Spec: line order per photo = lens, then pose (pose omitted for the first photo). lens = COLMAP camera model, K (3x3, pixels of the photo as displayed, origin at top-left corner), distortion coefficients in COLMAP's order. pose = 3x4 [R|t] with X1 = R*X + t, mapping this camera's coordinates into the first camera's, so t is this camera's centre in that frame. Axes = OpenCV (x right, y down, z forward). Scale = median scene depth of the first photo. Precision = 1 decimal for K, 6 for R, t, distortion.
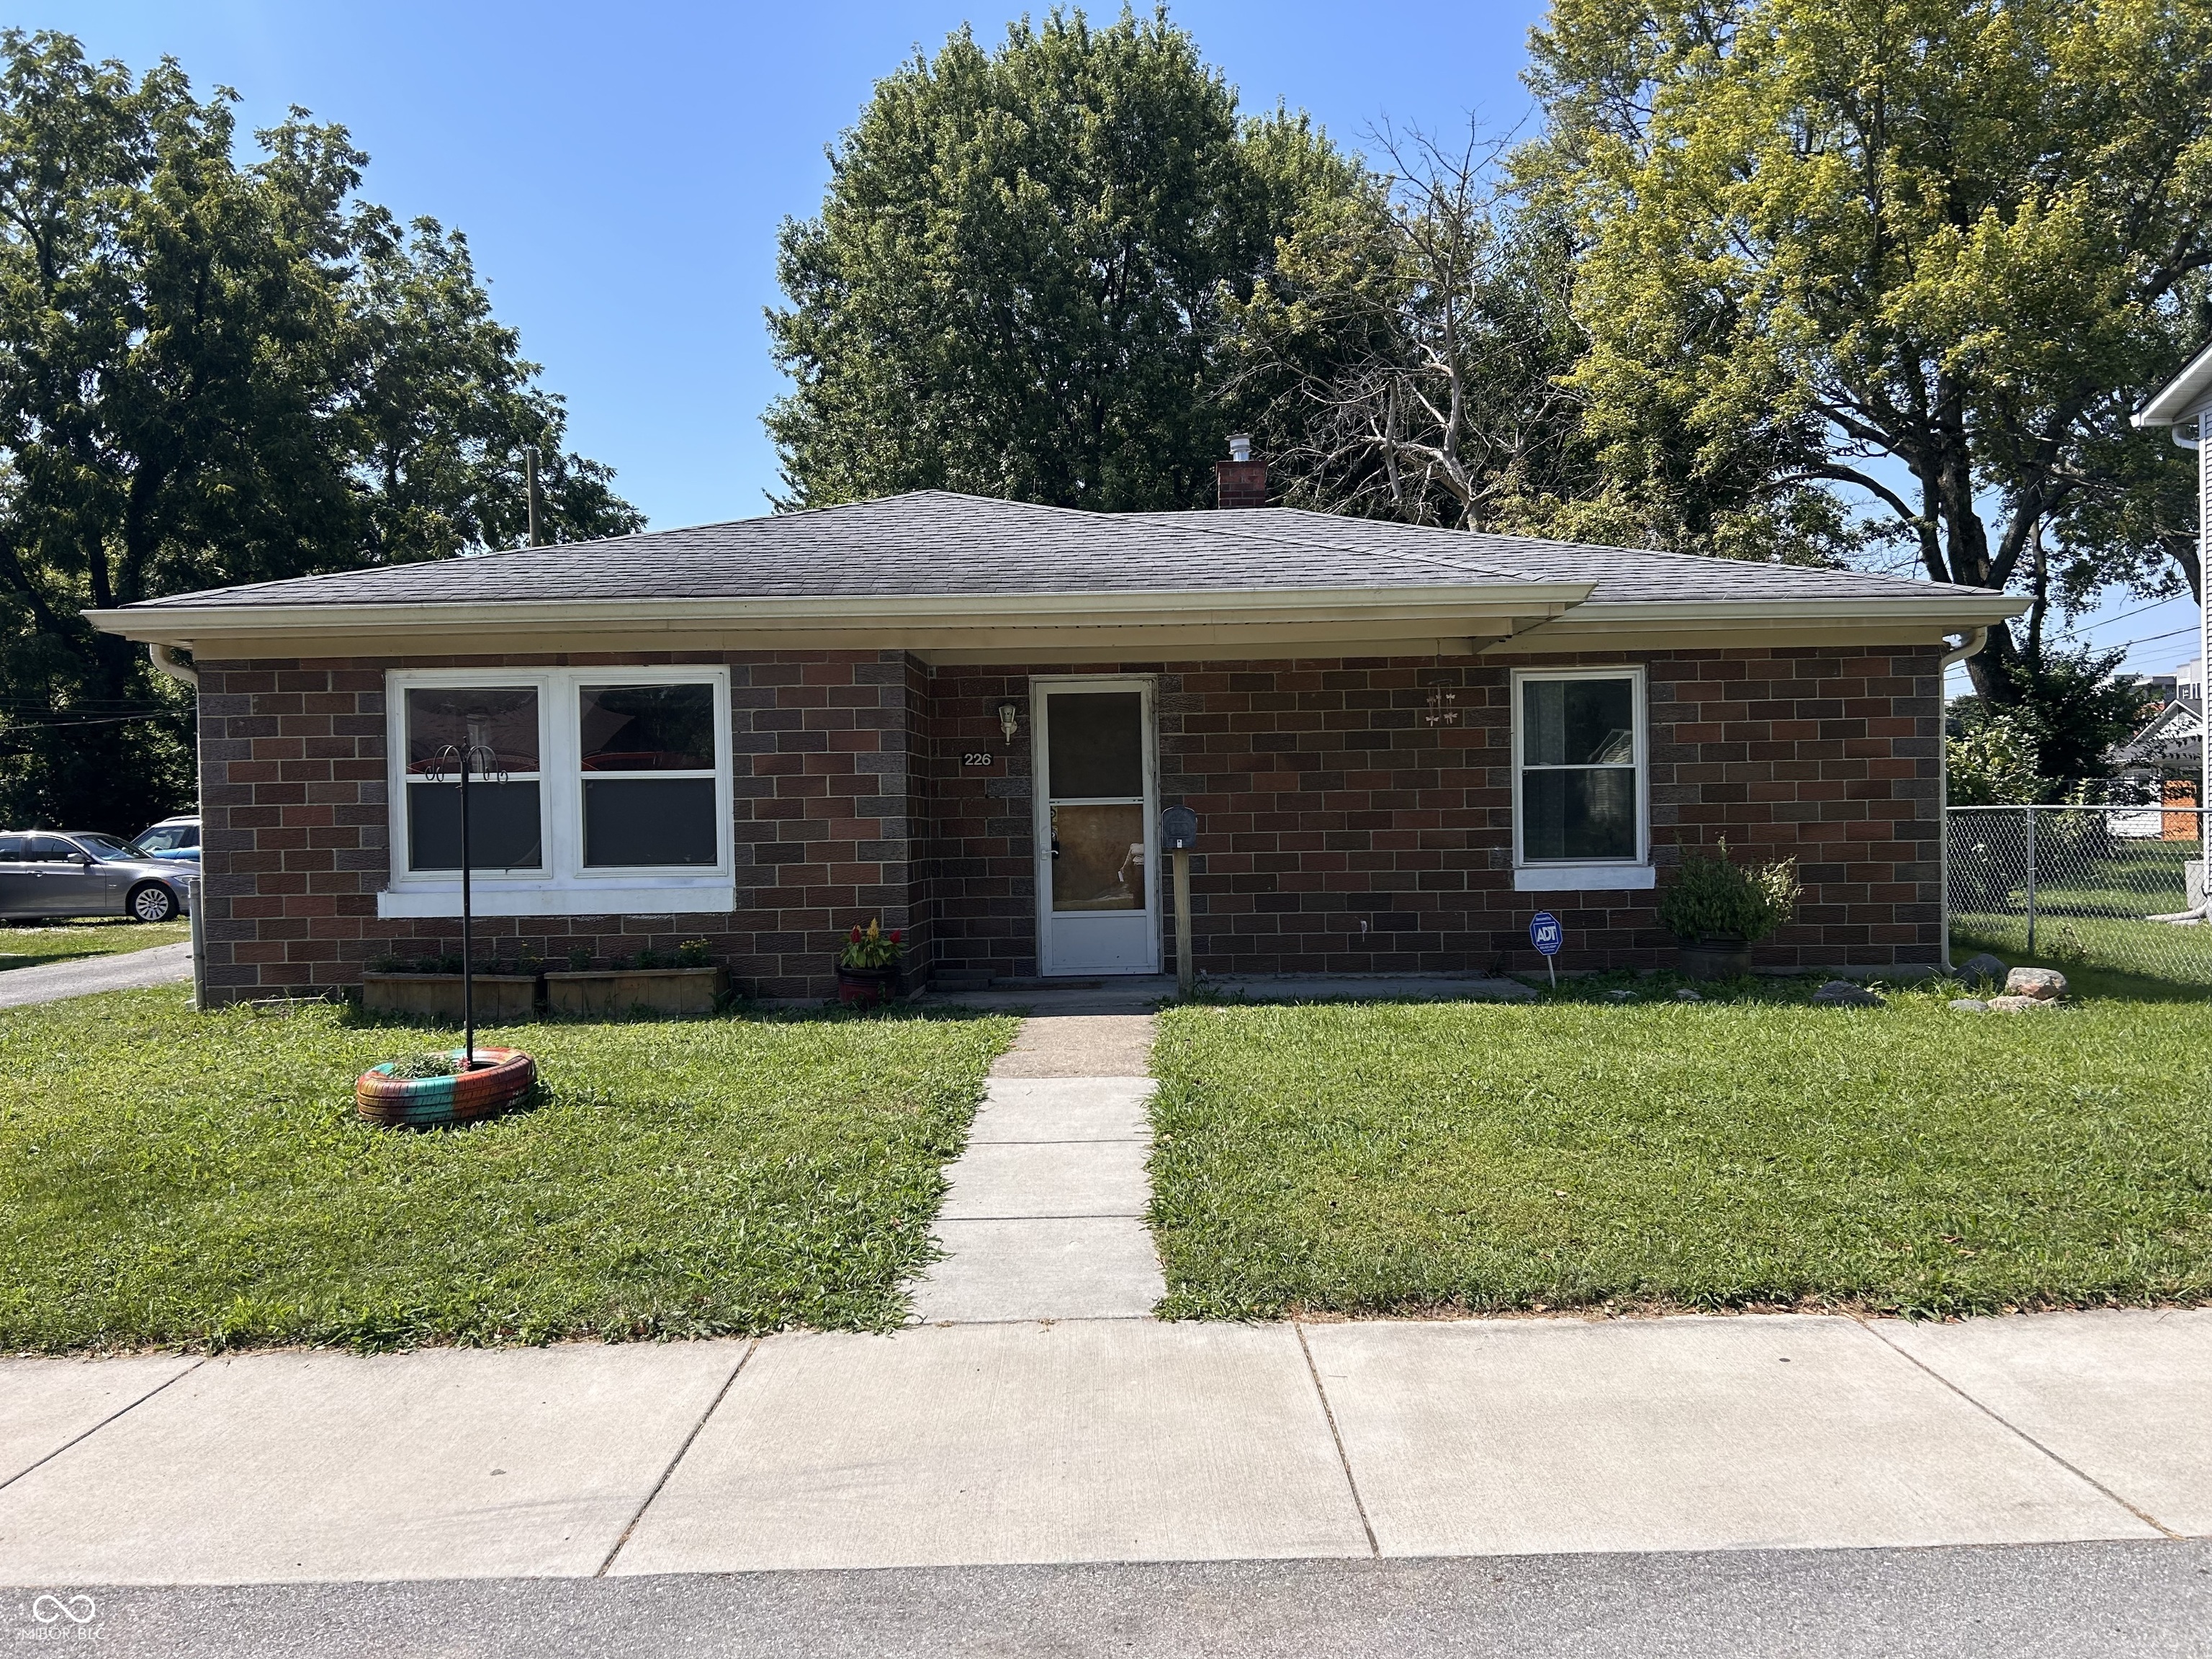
lens RADIAL K [[1678.5, 0, 1106.0], [0, 1678.5, 829.5], [0, 0, 1]] dist [0.076664, -0.106384]
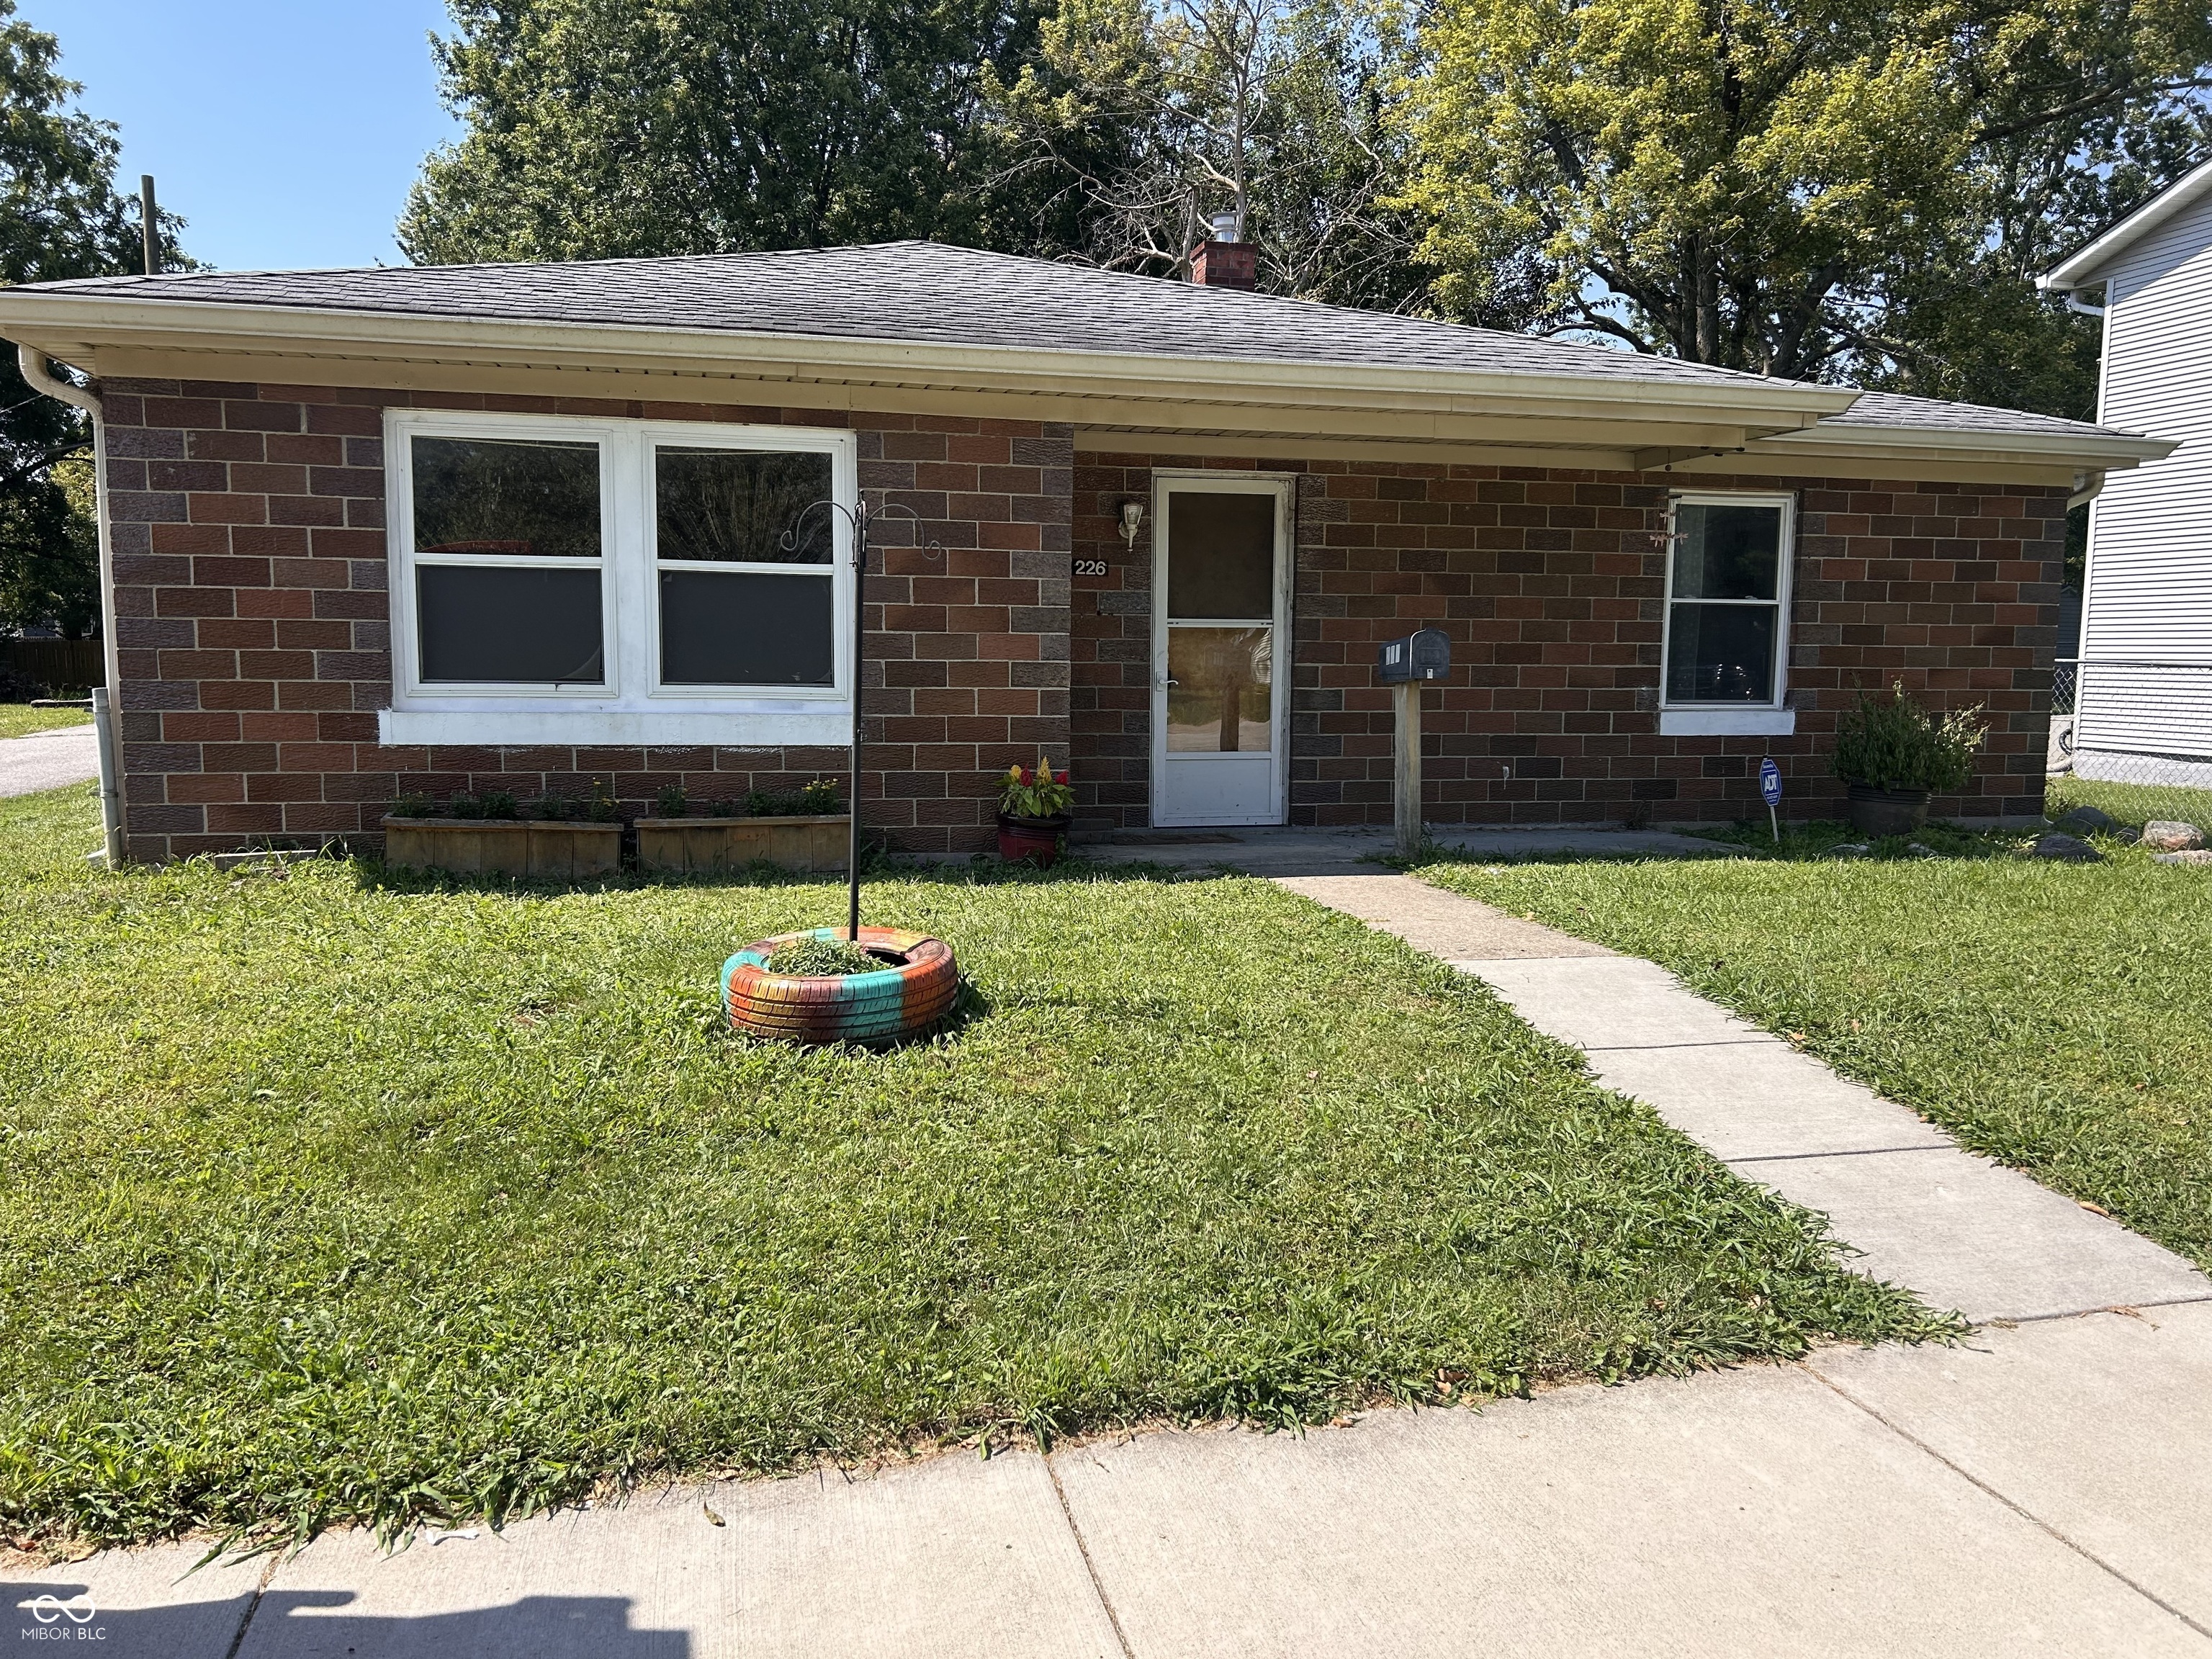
lens RADIAL K [[1626.2, 0, 937.1], [0, 1626.2, 831.5], [0, 0, 1]] dist [0.055645, -0.059427]
pose [[0.969199, 0.002990, 0.246261, -0.366125], [-0.026746, 0.995290, 0.093179, 0.016229], [-0.244823, -0.096895, 0.964714, 0.236180]]
